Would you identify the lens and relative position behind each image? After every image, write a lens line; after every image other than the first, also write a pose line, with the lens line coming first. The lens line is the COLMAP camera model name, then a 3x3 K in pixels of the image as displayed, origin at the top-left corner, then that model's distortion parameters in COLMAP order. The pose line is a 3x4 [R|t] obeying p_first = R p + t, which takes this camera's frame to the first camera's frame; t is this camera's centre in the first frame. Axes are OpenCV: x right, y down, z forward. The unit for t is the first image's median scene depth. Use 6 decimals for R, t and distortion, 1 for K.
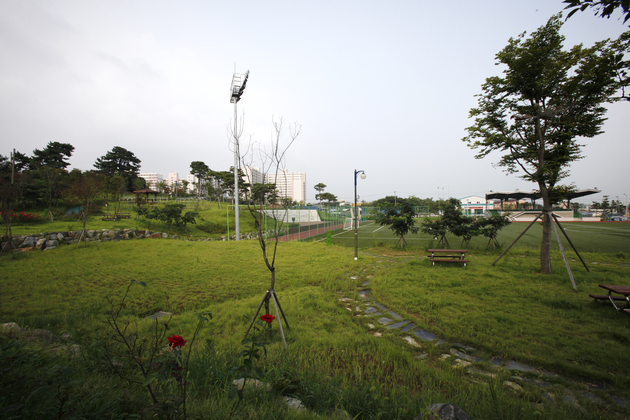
lens RADIAL K [[278.7, 0, 315.0], [0, 278.7, 210.0], [0, 0, 1]] dist [-0.014208, 0.000949]
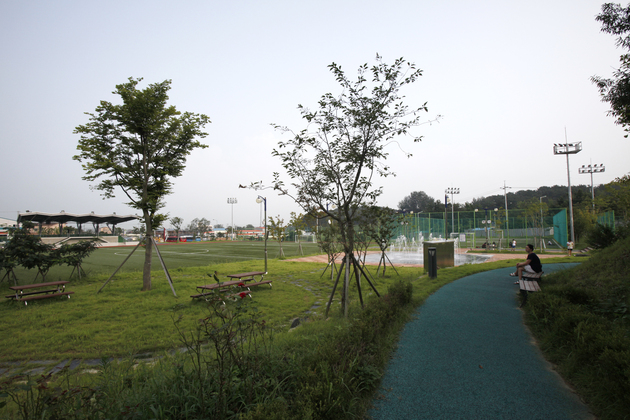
lens RADIAL K [[345.7, 0, 301.1], [0, 345.7, 211.8], [0, 0, 1]] dist [-0.078028, 0.000070]
pose [[0.290379, 0.054968, 0.955332, -0.274588], [0.012841, 0.998035, -0.061328, 0.000681], [-0.956826, 0.030076, 0.289102, -0.017680]]
